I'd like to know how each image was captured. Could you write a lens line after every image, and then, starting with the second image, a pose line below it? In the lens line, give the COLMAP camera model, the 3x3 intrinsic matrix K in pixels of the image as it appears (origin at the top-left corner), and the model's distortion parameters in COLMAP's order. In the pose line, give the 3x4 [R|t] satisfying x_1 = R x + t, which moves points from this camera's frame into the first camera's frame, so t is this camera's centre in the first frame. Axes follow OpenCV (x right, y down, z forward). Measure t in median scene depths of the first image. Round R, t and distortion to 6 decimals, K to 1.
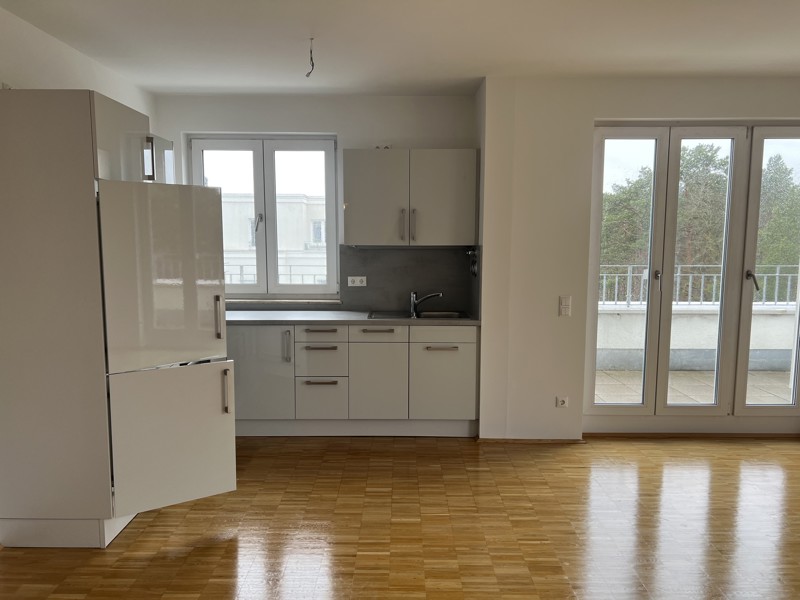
lens RADIAL K [[604.3, 0, 401.6], [0, 604.3, 296.5], [0, 0, 1]] dist [0.024917, -0.026986]
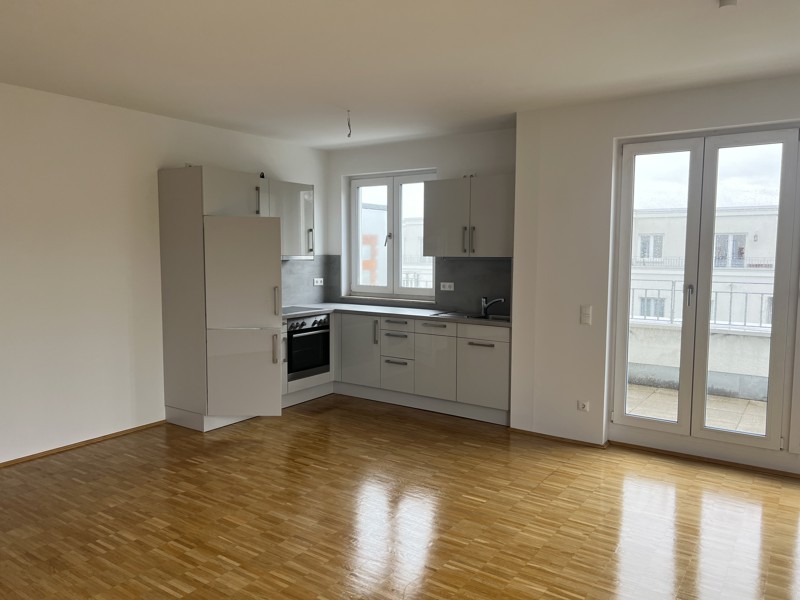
lens RADIAL K [[604.3, 0, 400.9], [0, 604.3, 294.0], [0, 0, 1]] dist [0.024917, -0.026986]
pose [[0.820007, 0.042842, -0.570747, 0.598399], [-0.060055, 0.998130, -0.011359, 0.010219], [0.569193, 0.043591, 0.821047, -0.060373]]
